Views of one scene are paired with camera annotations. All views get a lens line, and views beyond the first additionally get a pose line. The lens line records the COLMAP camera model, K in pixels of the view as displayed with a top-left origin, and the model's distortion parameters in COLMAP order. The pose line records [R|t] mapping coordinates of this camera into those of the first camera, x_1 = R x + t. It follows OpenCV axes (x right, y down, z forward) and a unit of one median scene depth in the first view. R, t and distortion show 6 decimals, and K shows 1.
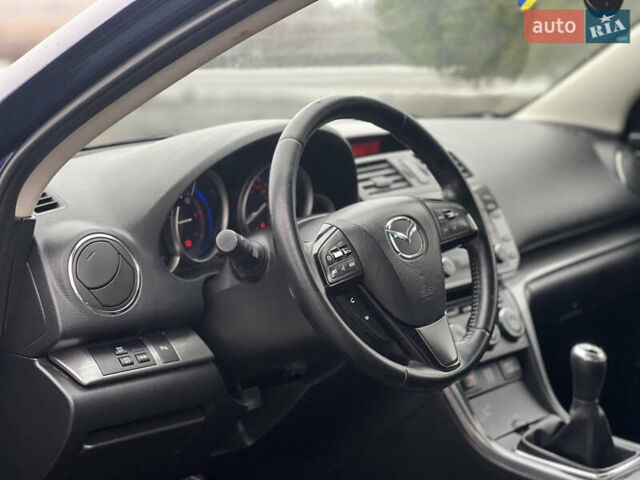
lens RADIAL K [[1404.1, 0, 321.9], [0, 1404.1, 224.3], [0, 0, 1]] dist [-0.112969, 4.593022]
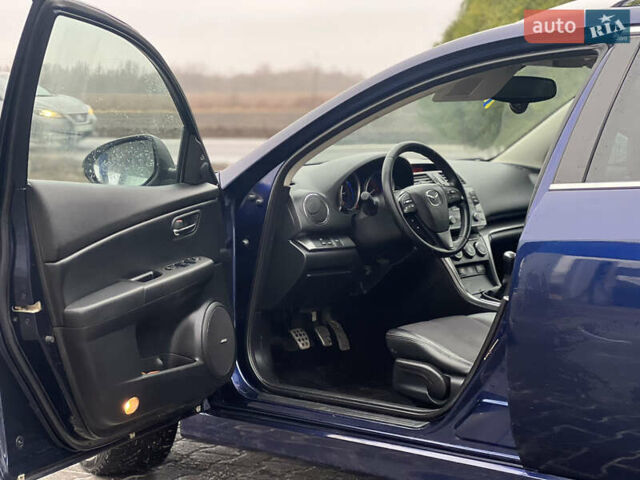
lens RADIAL K [[1404.1, 0, 321.9], [0, 1404.1, 224.3], [0, 0, 1]] dist [-0.112969, 4.593022]
pose [[0.999490, 0.019912, -0.024966, -0.075123], [-0.021287, 0.998200, -0.056067, 0.195806], [0.023804, 0.056570, 0.998115, -1.478538]]
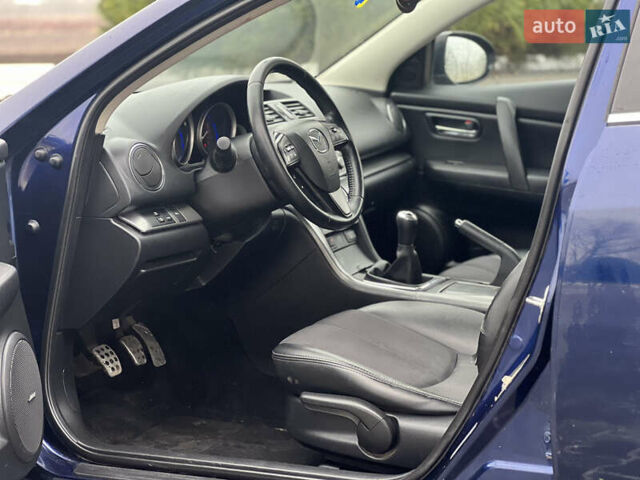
lens RADIAL K [[1404.1, 0, 321.9], [0, 1404.1, 224.3], [0, 0, 1]] dist [-0.112969, 4.593022]
pose [[0.964358, -0.045261, 0.260702, -0.367390], [0.046191, 0.998929, 0.002560, 0.101687], [-0.260539, 0.009574, 0.965416, -0.609203]]
